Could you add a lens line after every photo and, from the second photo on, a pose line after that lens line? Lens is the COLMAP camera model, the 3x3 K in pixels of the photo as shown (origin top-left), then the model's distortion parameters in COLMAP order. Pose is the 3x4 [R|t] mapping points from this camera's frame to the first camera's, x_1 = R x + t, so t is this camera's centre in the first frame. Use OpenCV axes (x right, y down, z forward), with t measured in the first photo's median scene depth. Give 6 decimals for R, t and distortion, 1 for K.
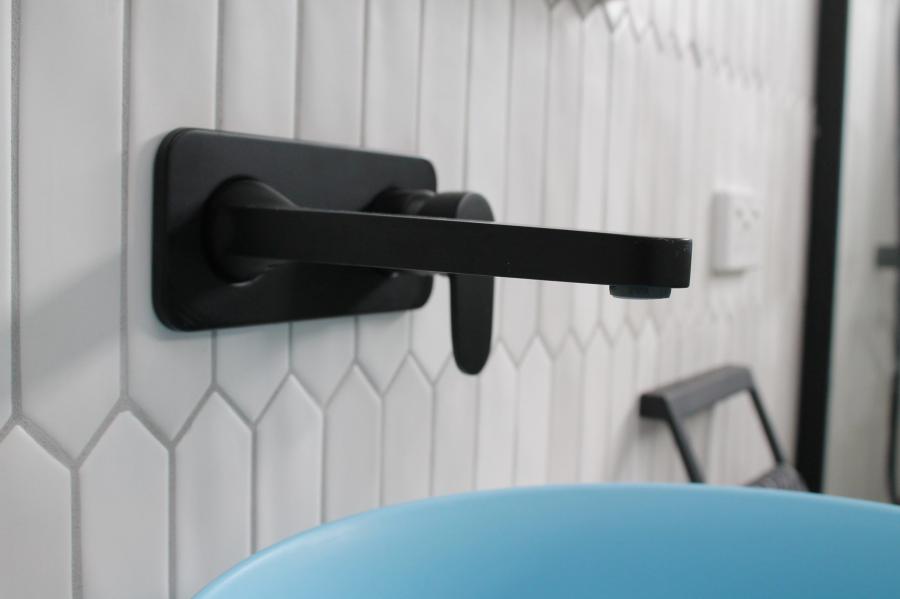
lens RADIAL K [[993.2, 0, 450.0], [0, 993.2, 299.5], [0, 0, 1]] dist [-0.091127, 0.001859]
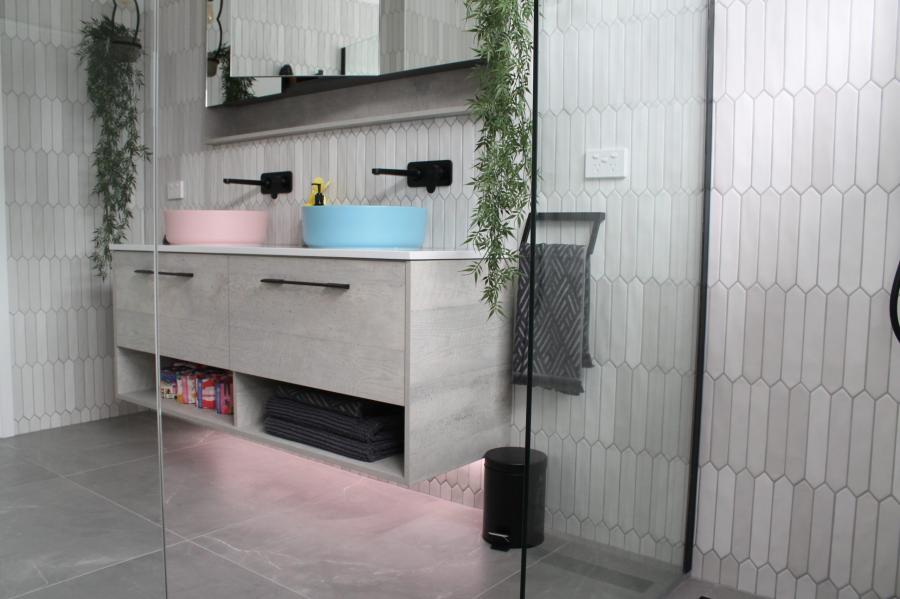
lens RADIAL K [[758.6, 0, 442.8], [0, 758.6, 304.7], [0, 0, 1]] dist [-0.172211, 0.153034]
pose [[-0.087678, 0.053670, -0.994702, 5.189769], [-0.099508, 0.993081, 0.062354, 0.506614], [0.991166, 0.104448, -0.081731, 1.632283]]
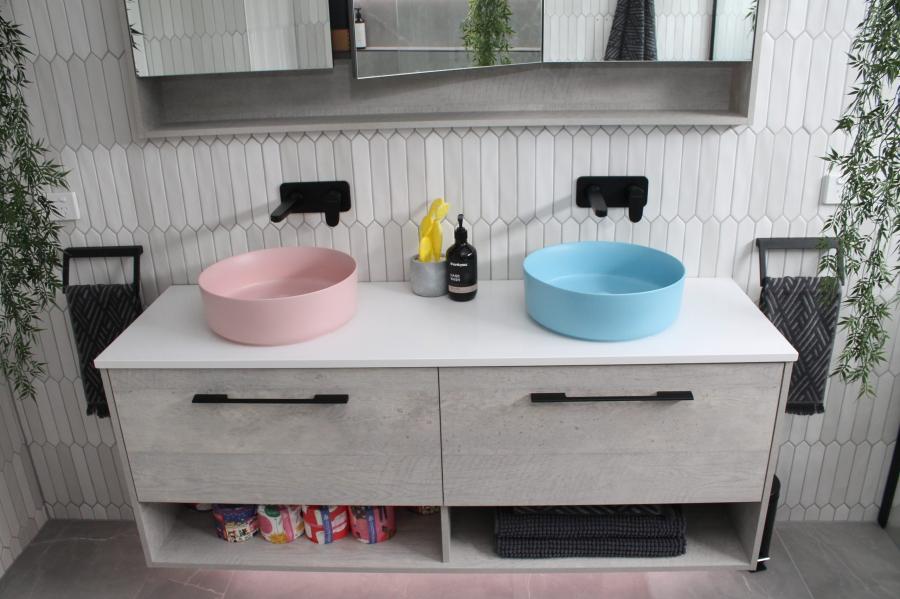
lens RADIAL K [[758.6, 0, 442.8], [0, 758.6, 304.7], [0, 0, 1]] dist [-0.172211, 0.153034]
pose [[0.520099, 0.273627, -0.809089, 2.974724], [-0.023321, 0.951490, 0.306794, -0.739998], [0.853787, -0.140695, 0.501250, -2.027174]]
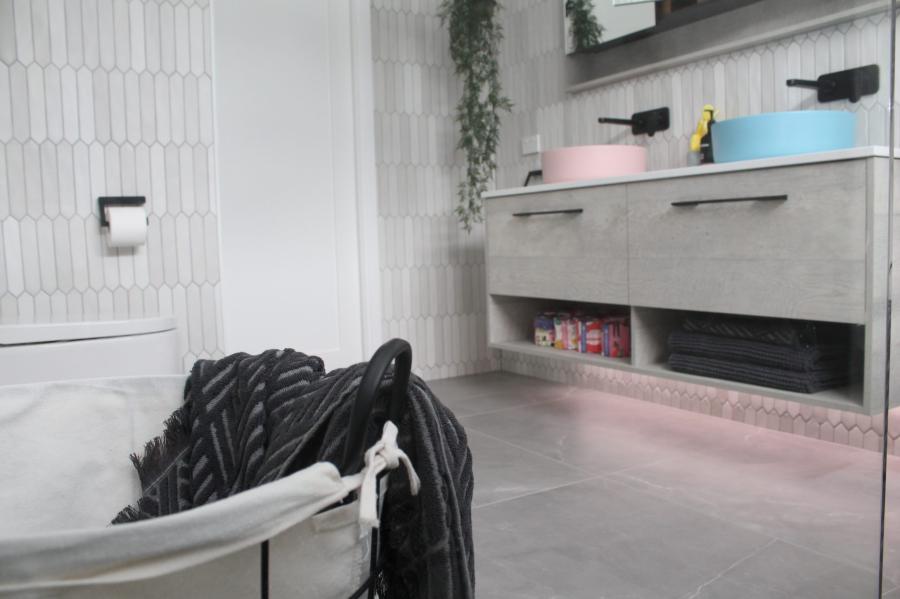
lens RADIAL K [[755.4, 0, 441.1], [0, 755.4, 302.1], [0, 0, 1]] dist [-0.166368, 0.148742]
pose [[-0.430445, 0.052601, -0.901083, 5.163382], [-0.059065, 0.994519, 0.086270, 1.061018], [0.900682, 0.090357, -0.424979, 0.763067]]
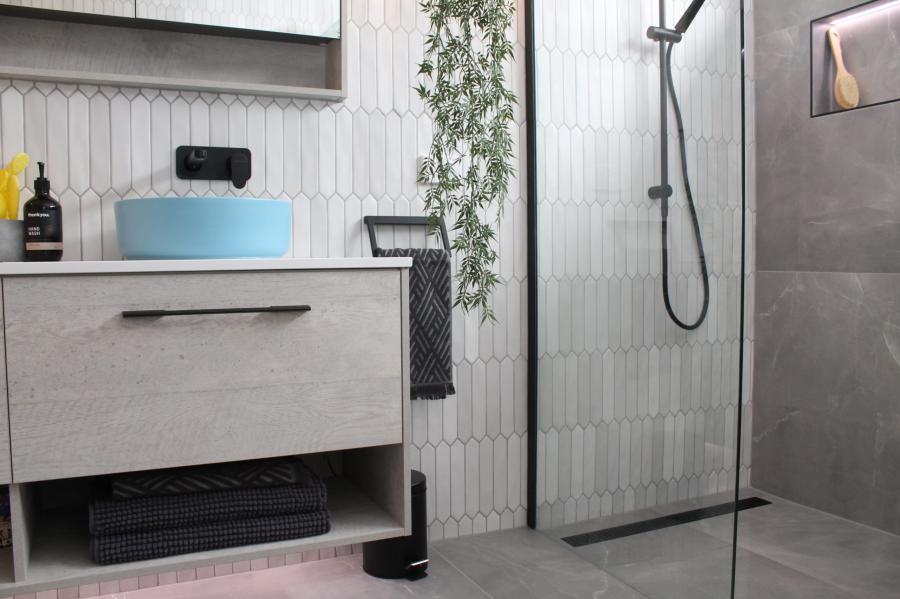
lens RADIAL K [[758.6, 0, 442.8], [0, 758.6, 304.7], [0, 0, 1]] dist [-0.172211, 0.153034]
pose [[0.853316, -0.006059, -0.521358, 3.045387], [-0.007865, 0.999669, -0.024491, 0.793905], [0.521334, 0.024999, 0.852986, -1.787250]]
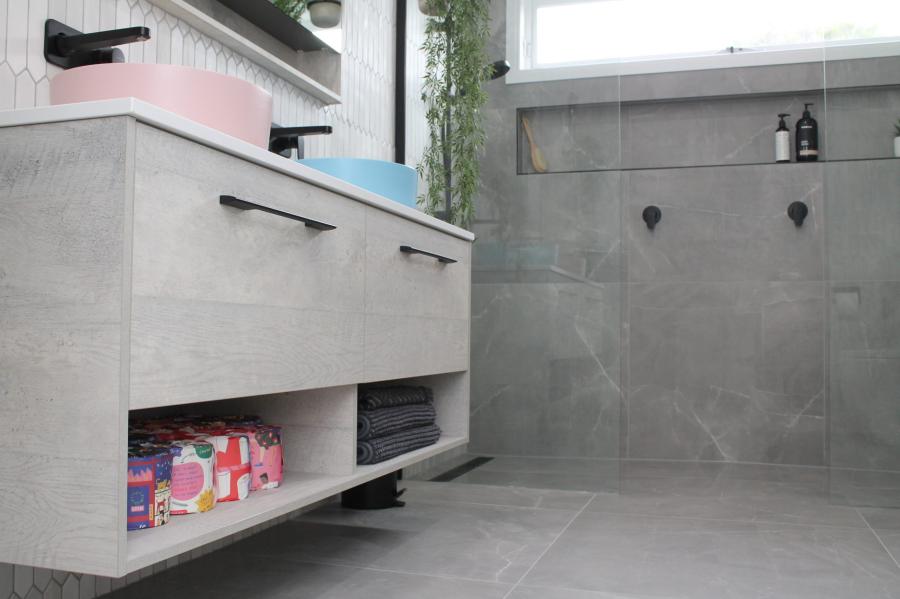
lens RADIAL K [[876.5, 0, 445.8], [0, 876.5, 299.9], [0, 0, 1]] dist [-0.146407, 0.151734]
pose [[0.961643, -0.014118, 0.273941, -0.589493], [0.046250, 0.992722, -0.111195, 1.521707], [-0.270377, 0.119600, 0.955297, -4.130688]]
